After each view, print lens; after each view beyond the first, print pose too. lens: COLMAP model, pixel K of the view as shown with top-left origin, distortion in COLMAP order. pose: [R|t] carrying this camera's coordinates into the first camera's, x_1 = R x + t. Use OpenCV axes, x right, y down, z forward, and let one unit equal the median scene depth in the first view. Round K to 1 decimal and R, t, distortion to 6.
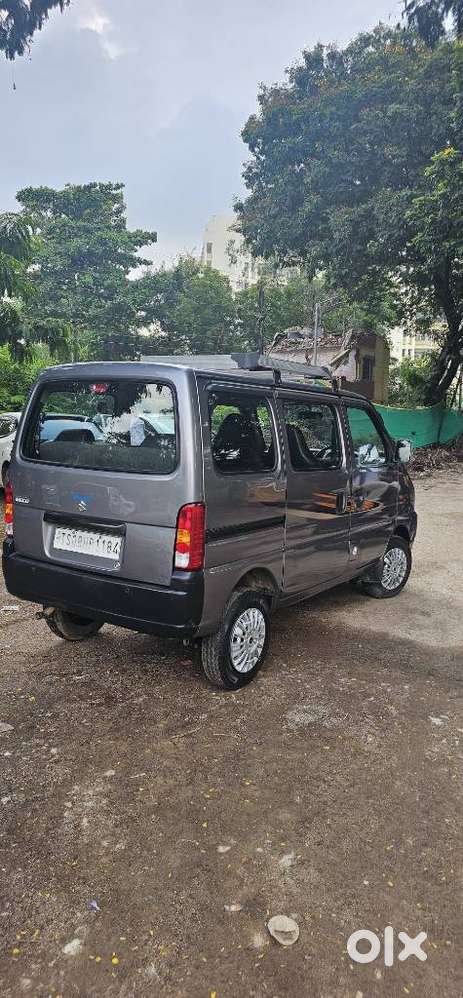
lens RADIAL K [[673.8, 0, 231.5], [0, 673.8, 499.0], [0, 0, 1]] dist [0.005560, 0.000683]
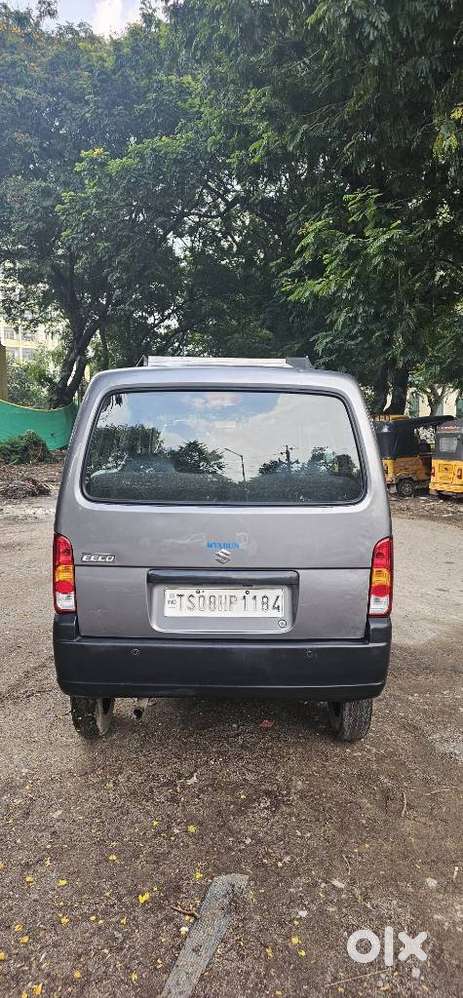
lens RADIAL K [[672.8, 0, 231.2], [0, 672.8, 522.4], [0, 0, 1]] dist [-0.020399, -0.001955]
pose [[0.818921, -0.093903, 0.566171, -0.622188], [0.074040, 0.995566, 0.058028, -0.066220], [-0.569110, -0.005601, 0.822243, 0.383236]]
